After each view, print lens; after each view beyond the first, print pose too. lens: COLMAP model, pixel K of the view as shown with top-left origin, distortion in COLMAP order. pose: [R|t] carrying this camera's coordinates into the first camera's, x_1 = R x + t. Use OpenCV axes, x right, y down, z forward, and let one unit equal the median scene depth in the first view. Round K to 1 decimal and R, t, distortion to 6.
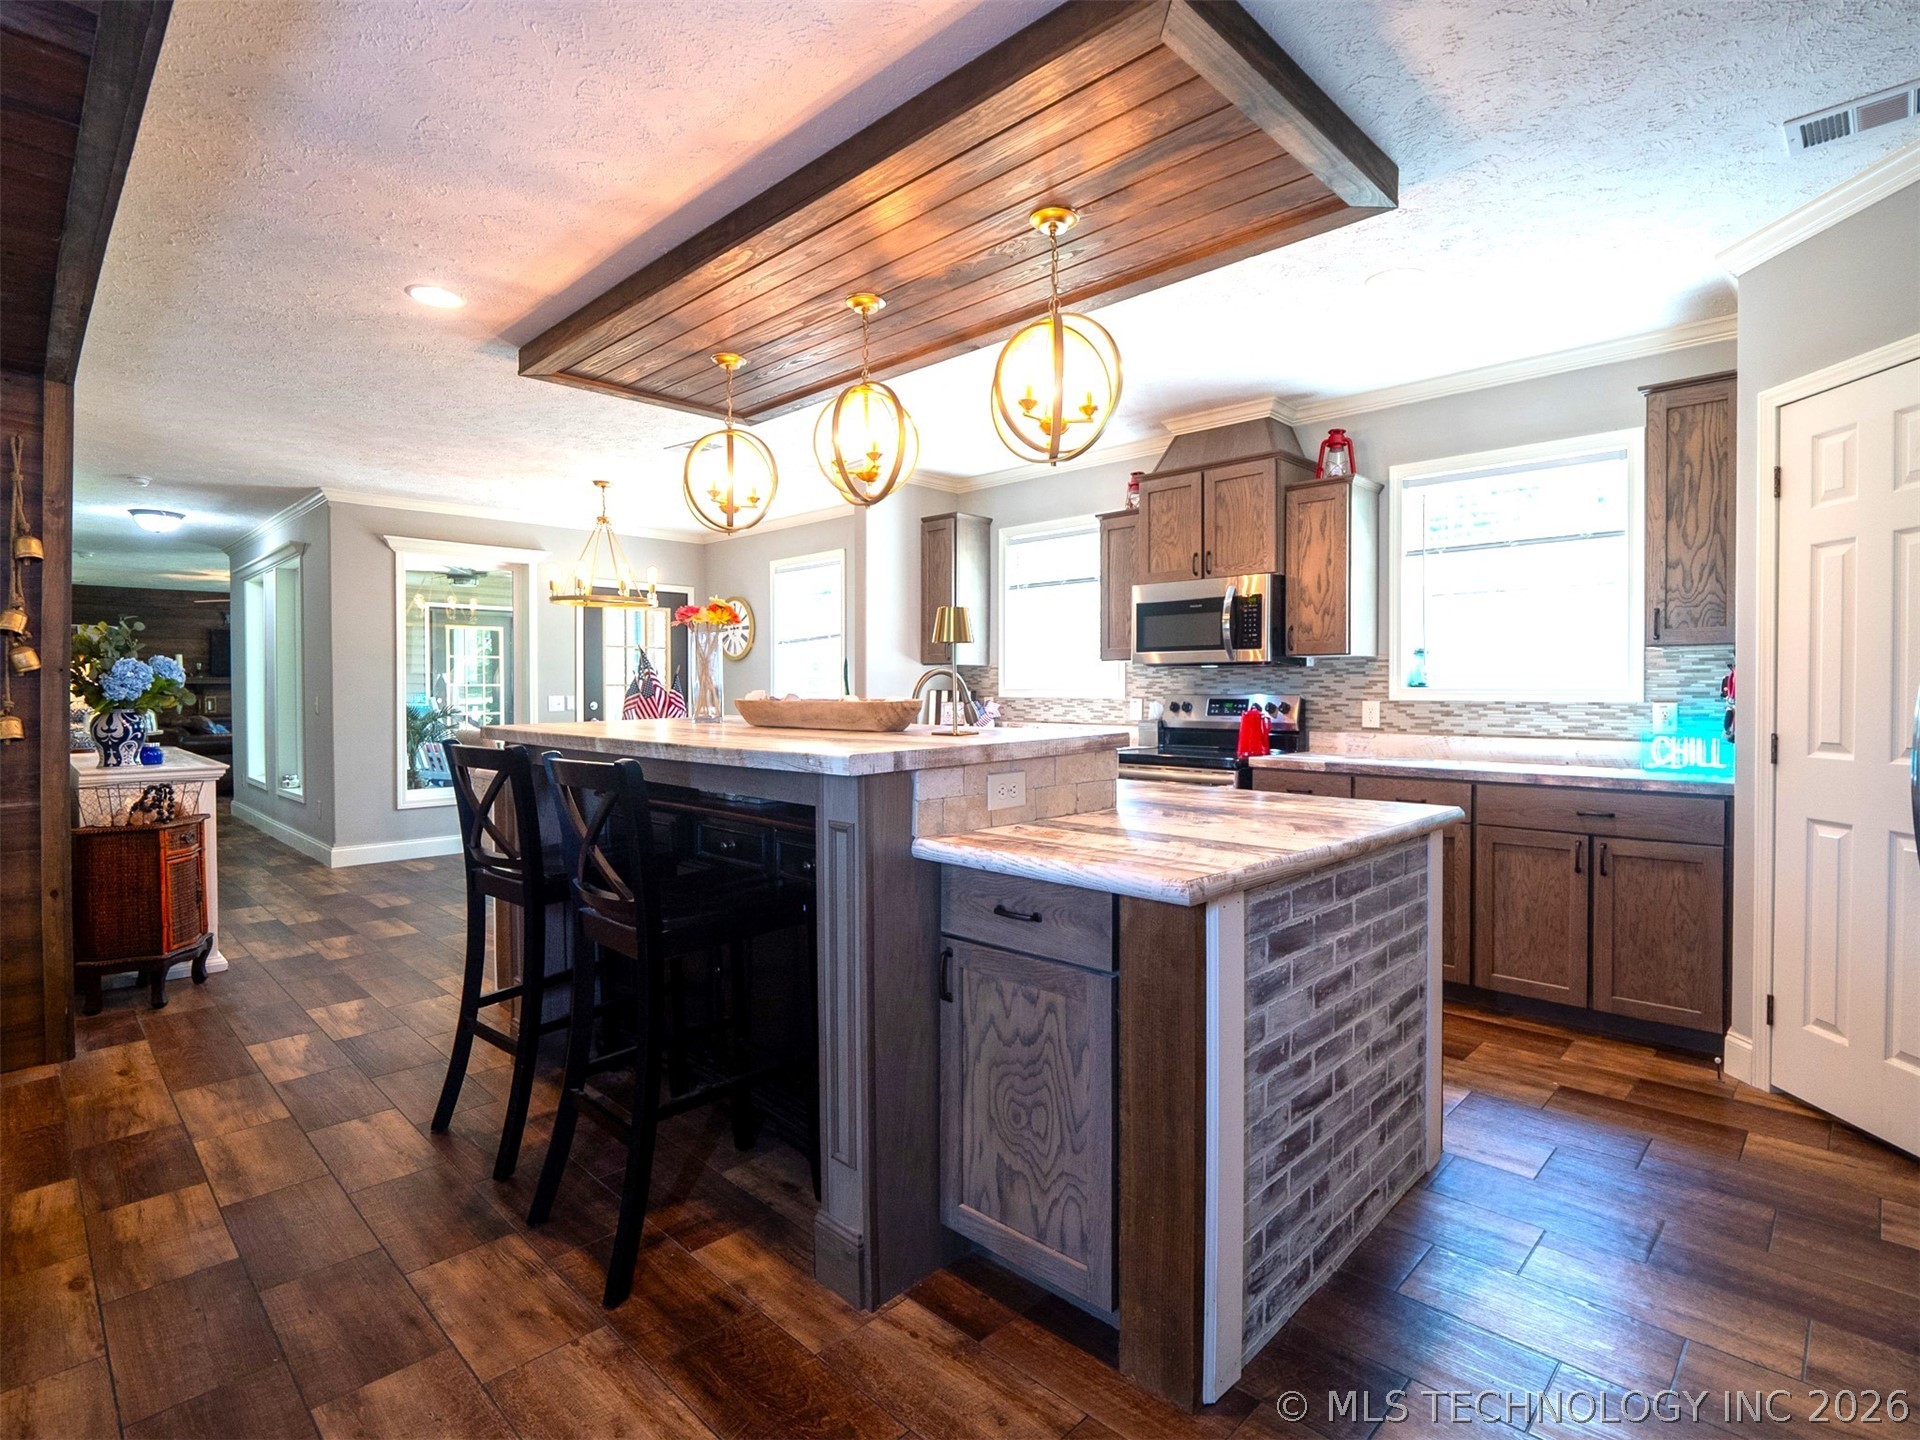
lens RADIAL K [[942.6, 0, 983.5], [0, 942.6, 702.3], [0, 0, 1]] dist [-0.012545, 0.000099]
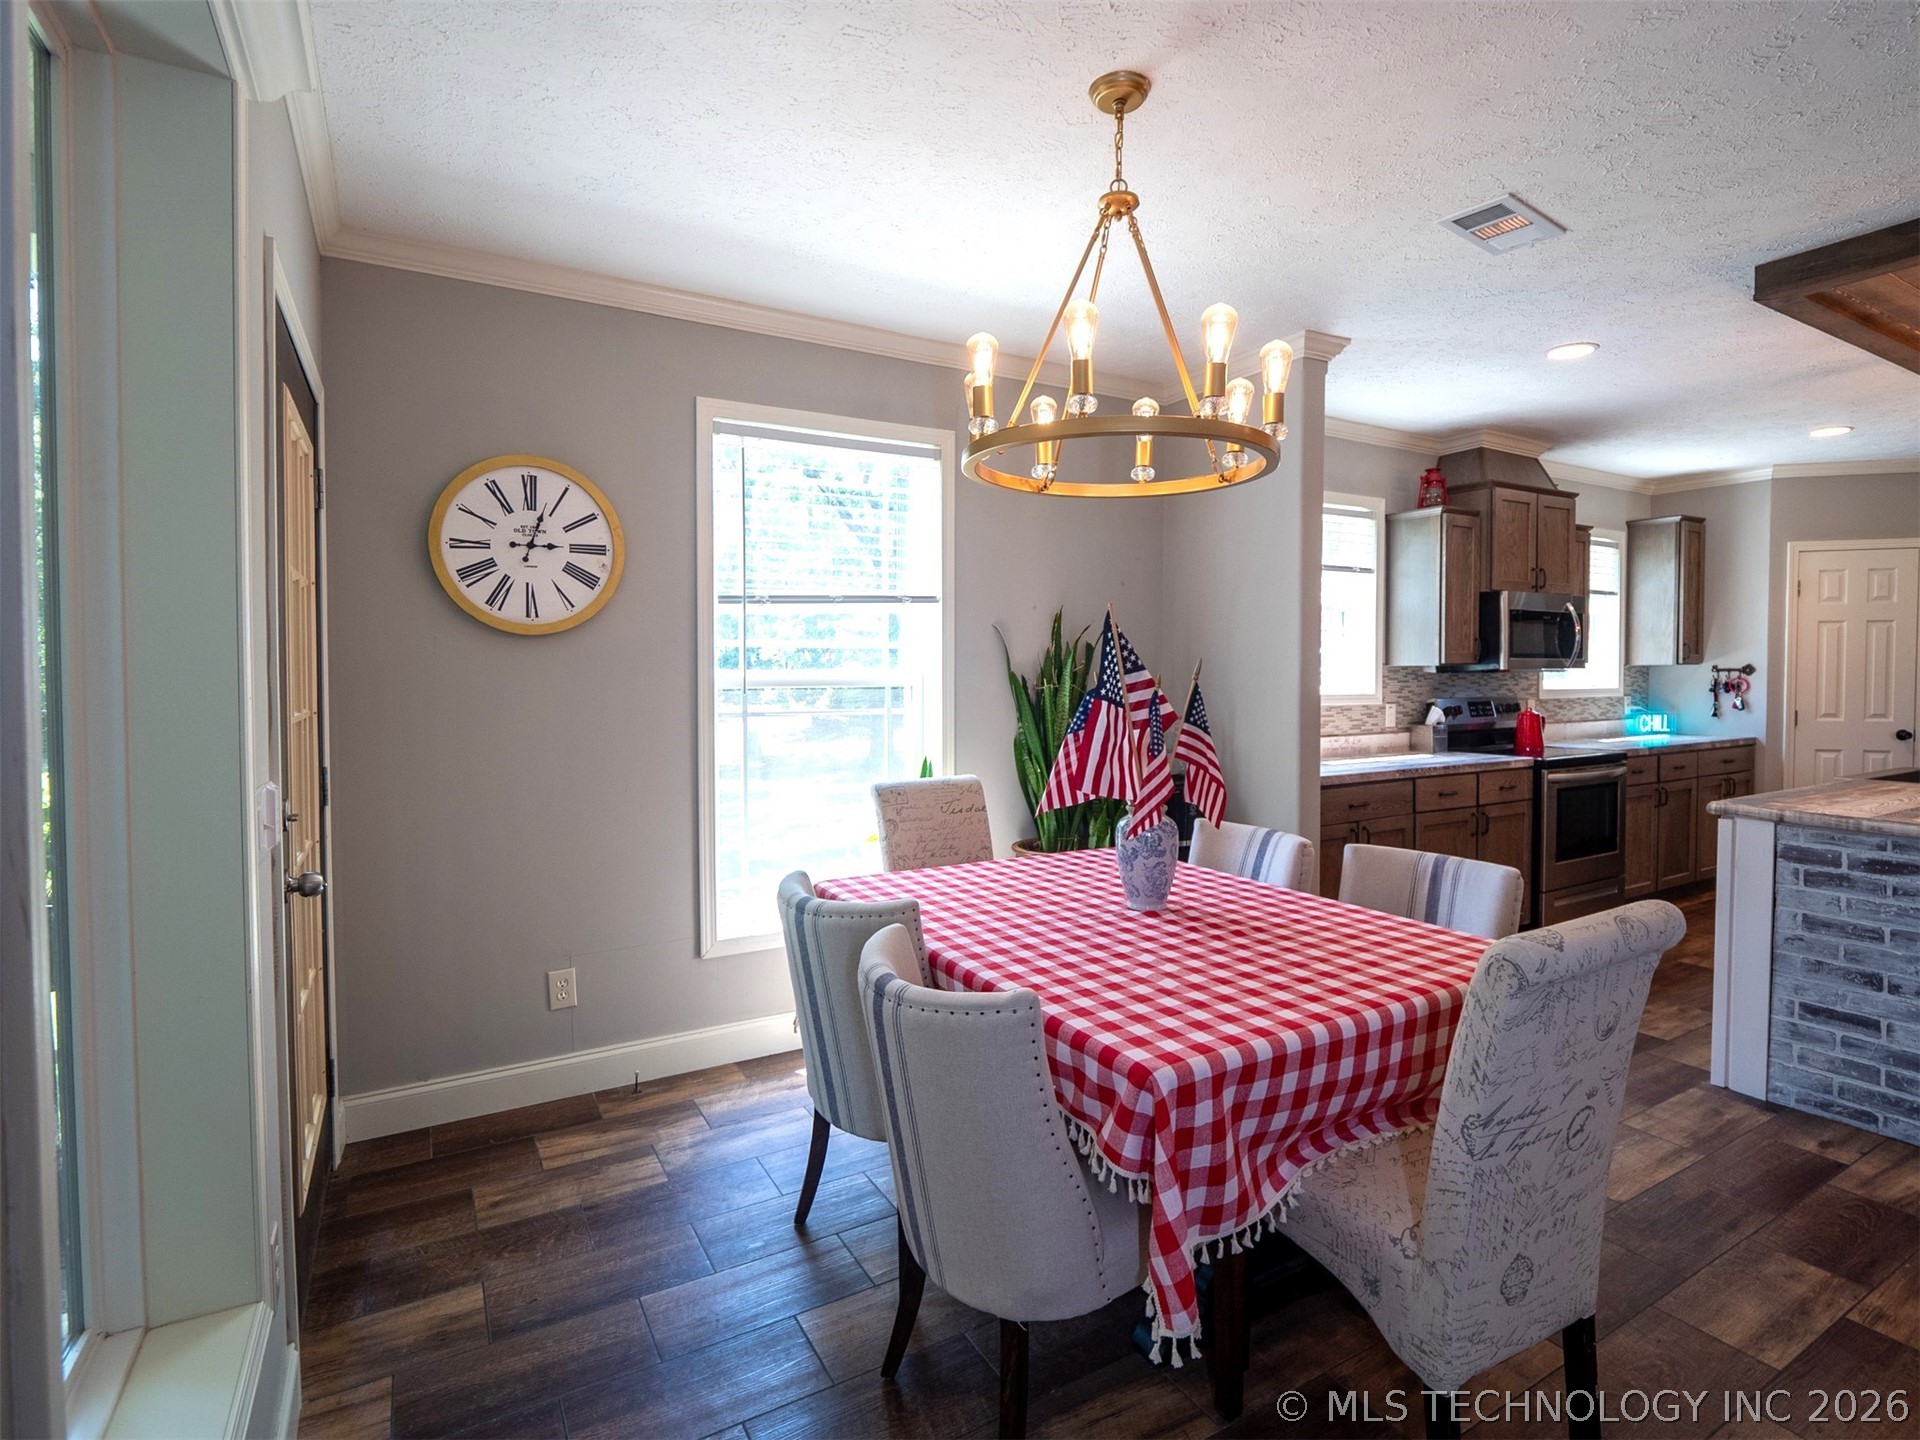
lens RADIAL K [[952.4, 0, 979.6], [0, 952.4, 701.6], [0, 0, 1]] dist [-0.013315, 0.000491]
pose [[0.279449, -0.032142, 0.959622, -1.024944], [0.018474, 0.999435, 0.028096, -0.048344], [-0.959983, 0.009877, 0.279885, 1.339402]]
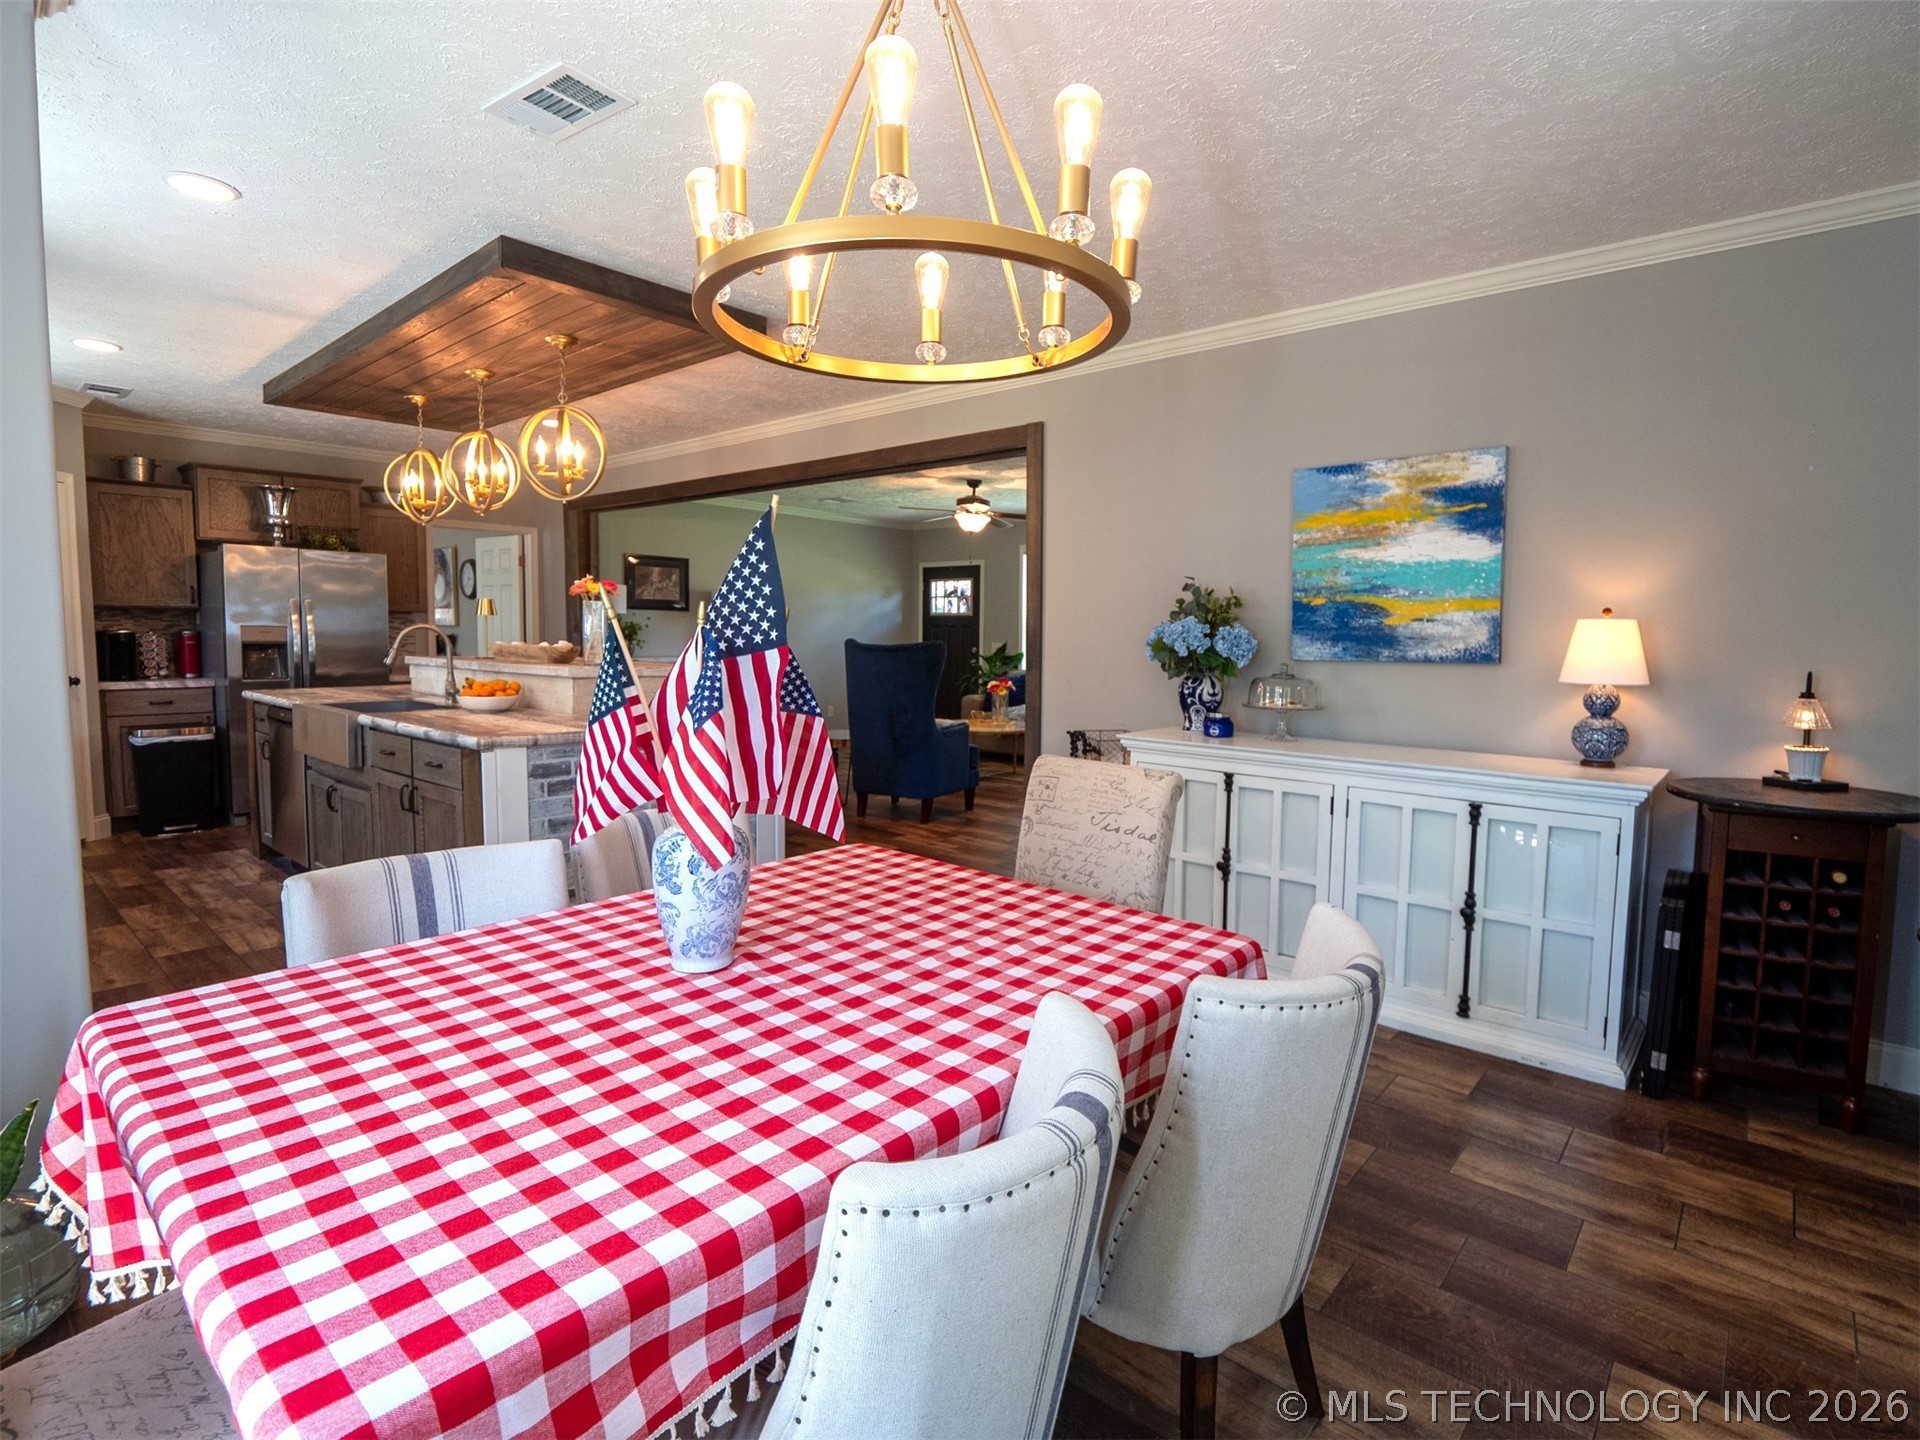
lens RADIAL K [[937.0, 0, 996.4], [0, 937.0, 705.1], [0, 0, 1]] dist [-0.027696, 0.000222]
pose [[-0.997453, -0.007707, -0.070913, -0.563074], [-0.014568, 0.995202, 0.096755, -0.044472], [0.069827, 0.097541, -0.992779, 1.736660]]
